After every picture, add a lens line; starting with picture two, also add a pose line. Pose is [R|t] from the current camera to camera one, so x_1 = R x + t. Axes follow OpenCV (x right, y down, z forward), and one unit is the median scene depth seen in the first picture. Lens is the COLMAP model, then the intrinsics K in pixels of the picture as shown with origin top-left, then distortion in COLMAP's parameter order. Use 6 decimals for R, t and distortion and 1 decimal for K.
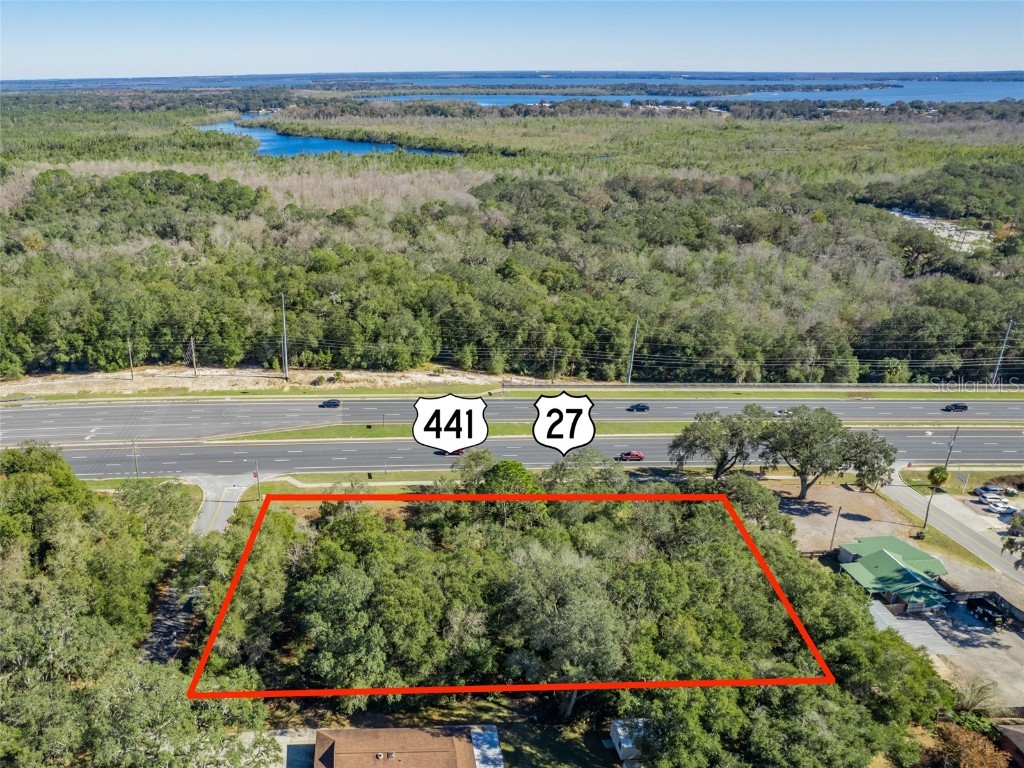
lens RADIAL K [[810.9, 0, 399.1], [0, 810.9, 354.3], [0, 0, 1]] dist [-0.039379, 0.019546]
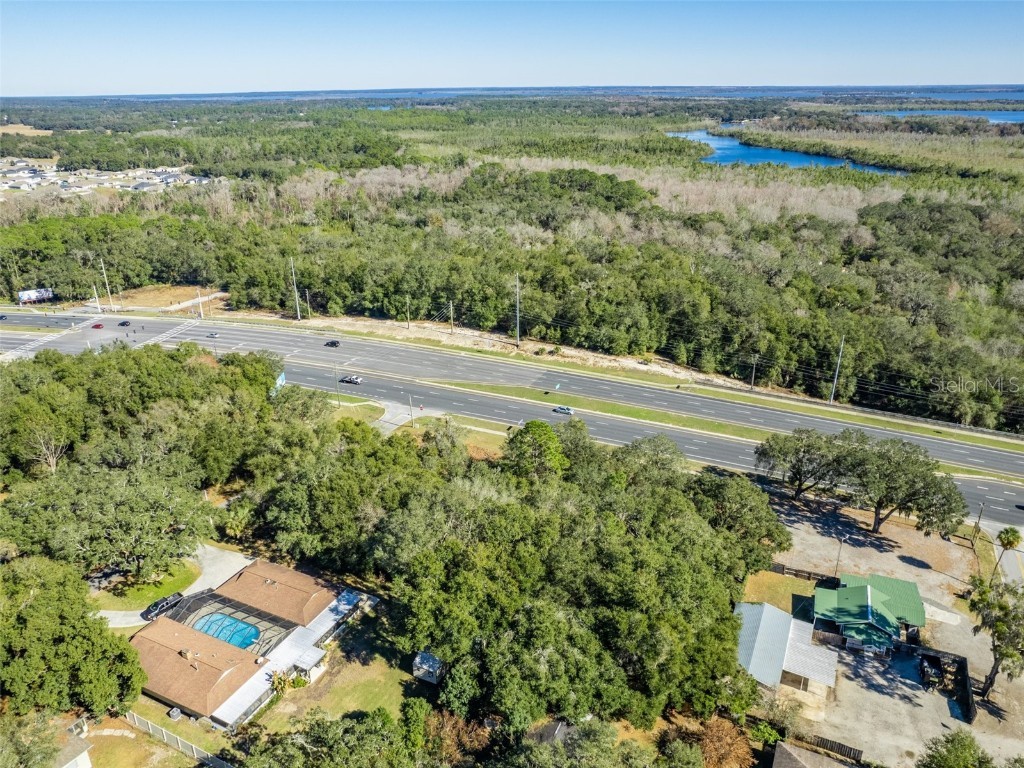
lens RADIAL K [[763.7, 0, 494.6], [0, 763.7, 340.8], [0, 0, 1]] dist [-0.076937, 0.064069]
pose [[0.890895, 0.146737, -0.429854, 0.292358], [-0.150222, 0.988310, 0.026031, -0.001145], [0.428649, 0.041383, 0.902523, -0.008518]]
